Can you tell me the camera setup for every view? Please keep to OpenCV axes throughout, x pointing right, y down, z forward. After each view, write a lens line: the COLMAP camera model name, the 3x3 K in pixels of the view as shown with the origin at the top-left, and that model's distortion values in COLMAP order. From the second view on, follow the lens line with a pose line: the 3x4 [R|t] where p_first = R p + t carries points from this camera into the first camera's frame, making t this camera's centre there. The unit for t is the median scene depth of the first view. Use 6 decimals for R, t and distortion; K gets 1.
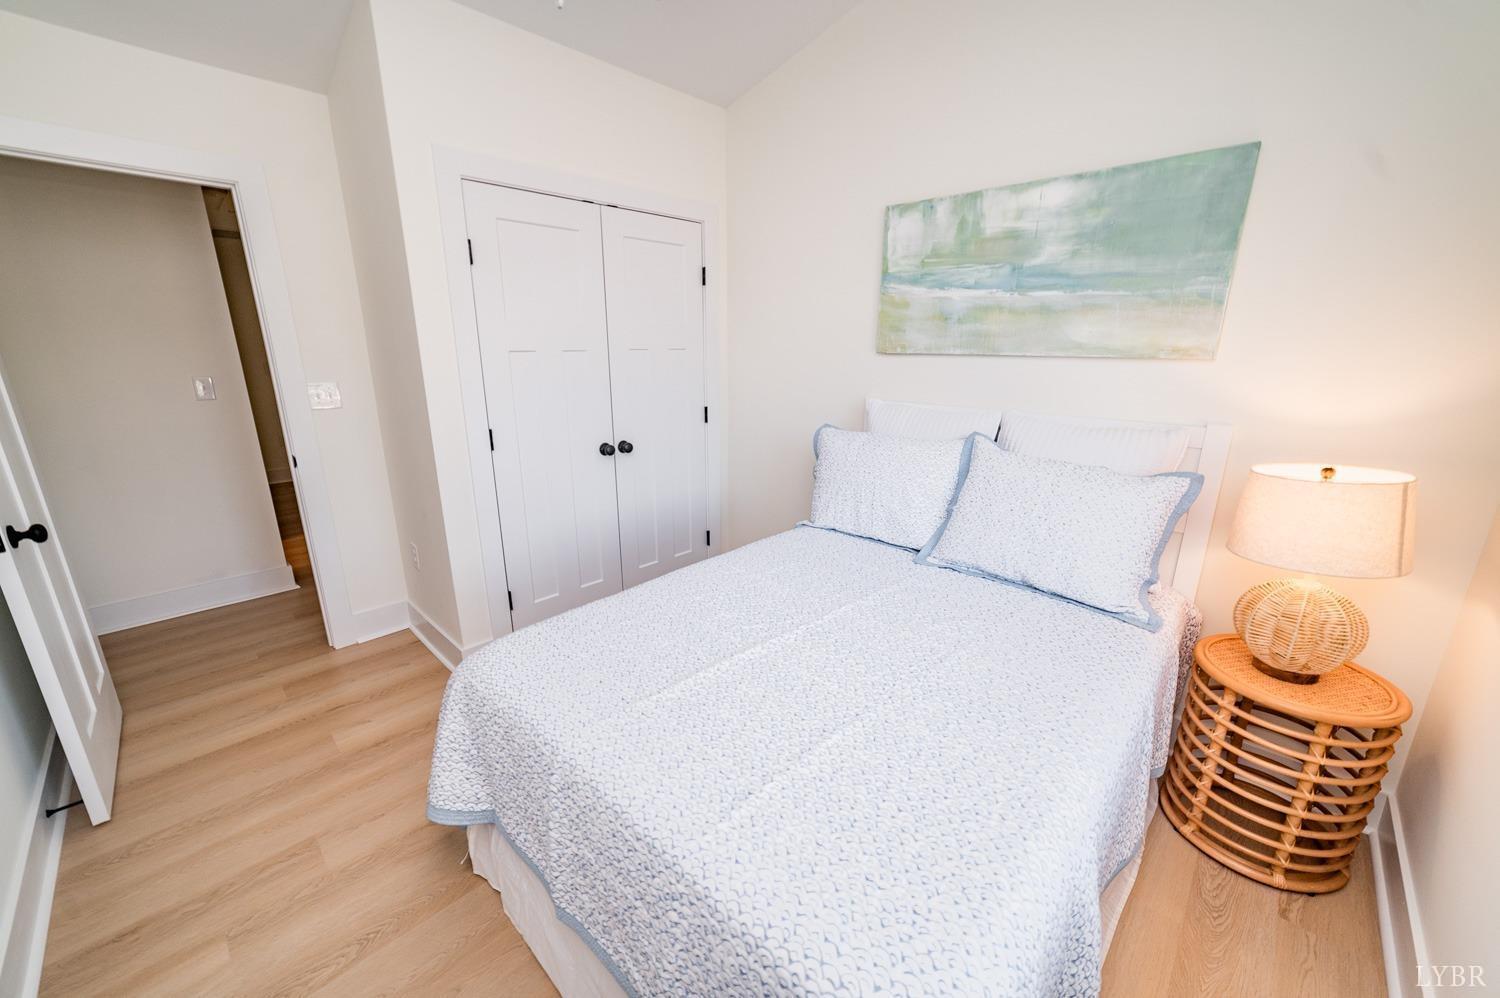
lens RADIAL K [[571.5, 0, 747.4], [0, 571.5, 484.5], [0, 0, 1]] dist [-0.018297, 0.005574]
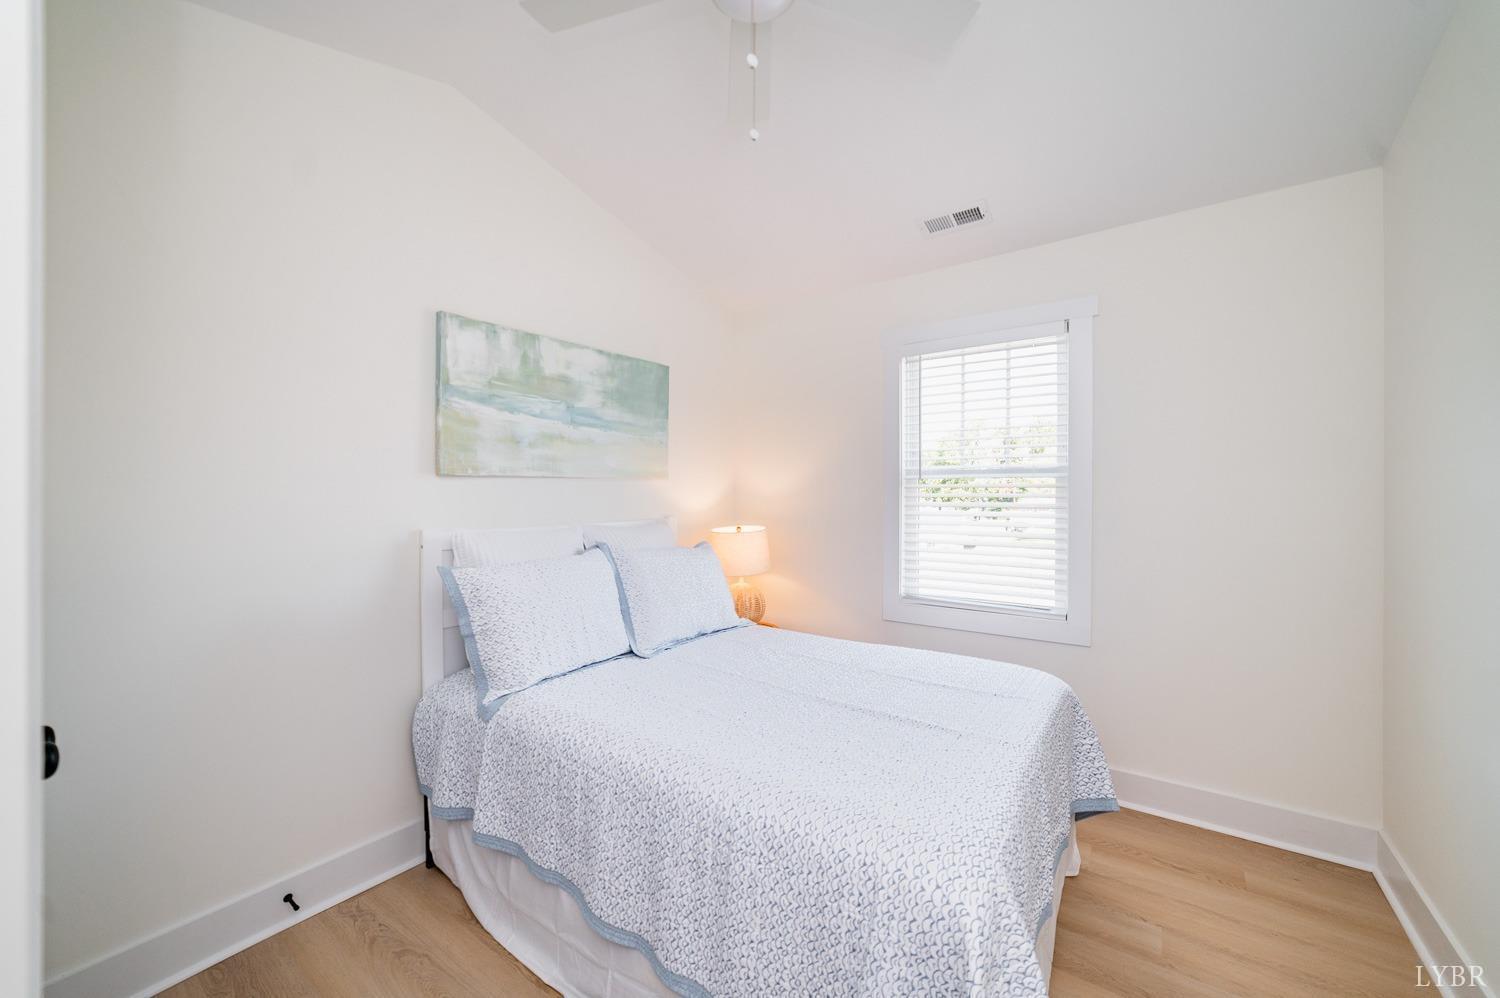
lens RADIAL K [[571.5, 0, 753.1], [0, 571.5, 472.5], [0, 0, 1]] dist [-0.018297, 0.005574]
pose [[-0.142700, 0.005204, 0.989752, -0.768876], [0.218762, 0.975421, 0.026412, -0.184976], [-0.965287, 0.220290, -0.140331, 0.801639]]
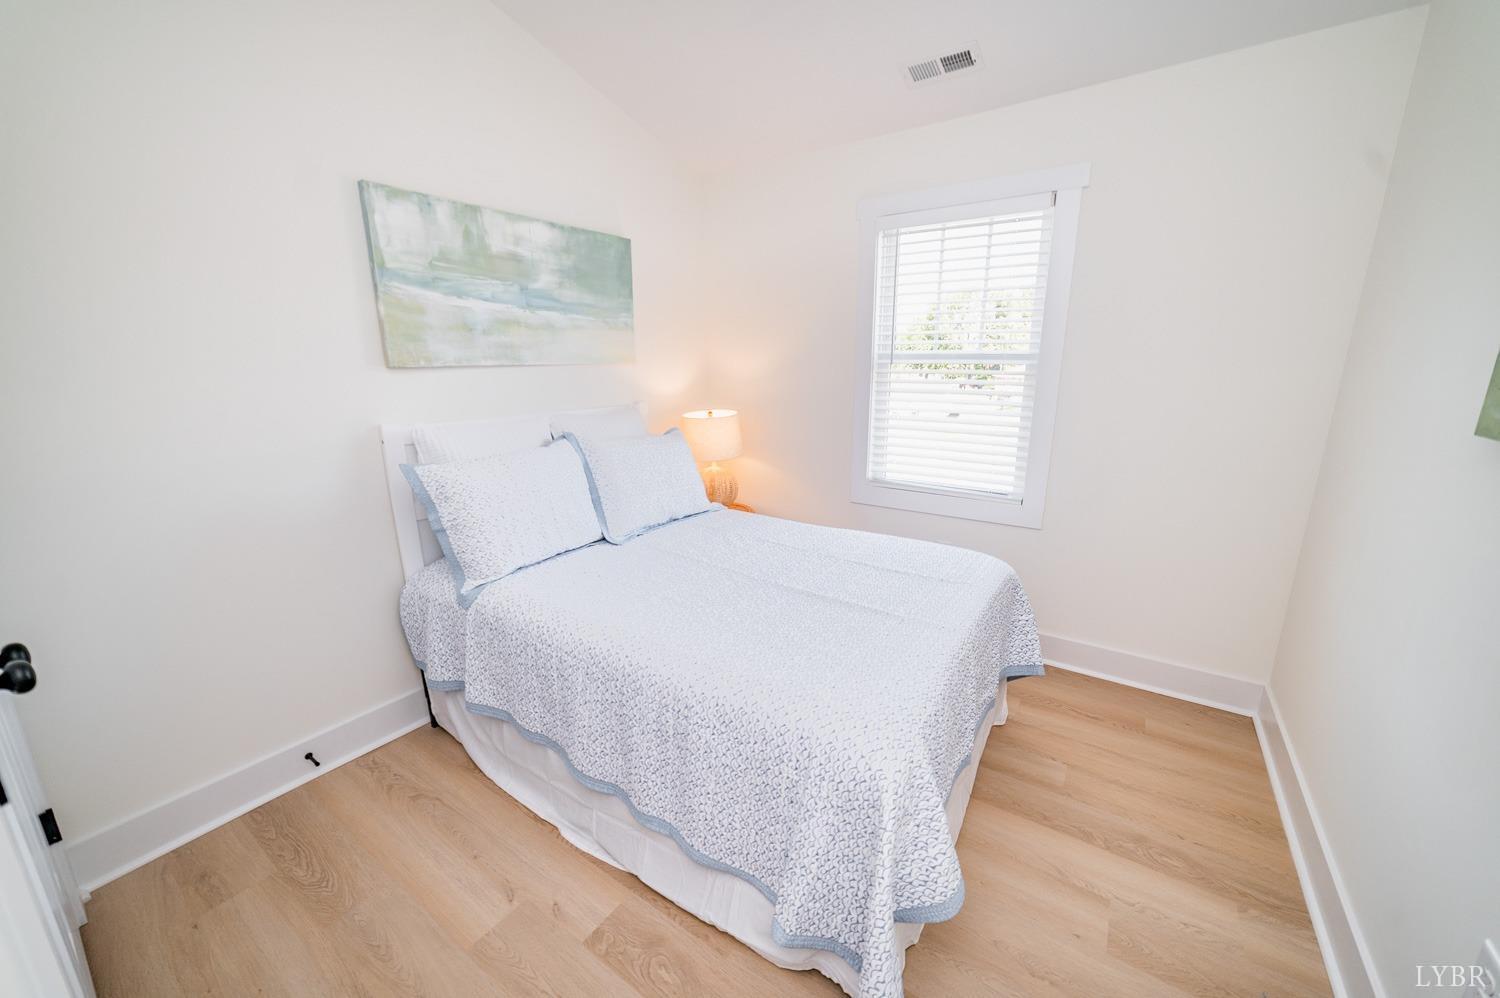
lens RADIAL K [[571.5, 0, 752.9], [0, 571.5, 483.9], [0, 0, 1]] dist [-0.018297, 0.005574]
pose [[-0.170322, -0.229370, 0.958321, -0.764414], [0.224430, 0.937942, 0.264380, -0.206266], [-0.959490, 0.260106, -0.108274, 0.763527]]
